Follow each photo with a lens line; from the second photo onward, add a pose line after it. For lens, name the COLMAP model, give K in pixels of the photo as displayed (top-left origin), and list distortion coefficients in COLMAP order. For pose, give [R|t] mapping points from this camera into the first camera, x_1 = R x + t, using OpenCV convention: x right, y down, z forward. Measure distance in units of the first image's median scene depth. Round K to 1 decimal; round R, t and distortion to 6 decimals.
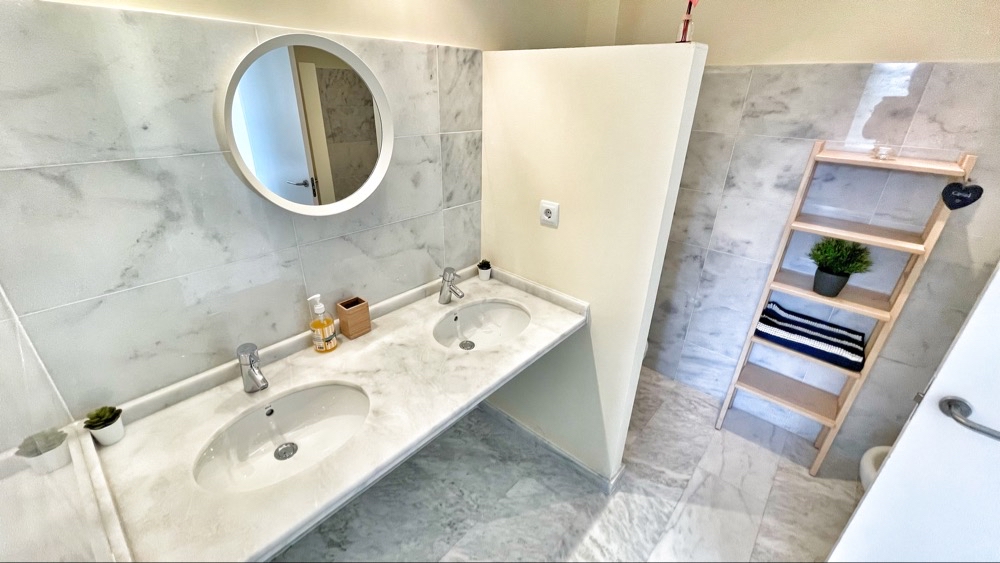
lens RADIAL K [[406.9, 0, 499.6], [0, 406.9, 275.7], [0, 0, 1]] dist [-0.005183, 0.000537]
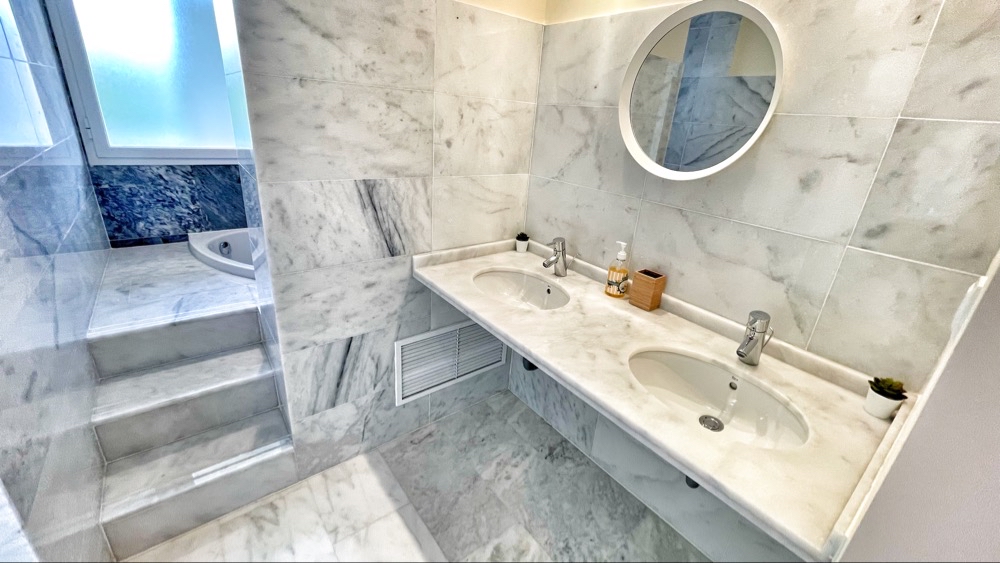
lens RADIAL K [[406.9, 0, 499.6], [0, 406.9, 275.7], [0, 0, 1]] dist [-0.005183, 0.000537]
pose [[-0.184885, 0.320983, -0.928864, 0.571721], [-0.482691, 0.793640, 0.370331, -0.108530], [0.856053, 0.516823, 0.008203, 0.622695]]
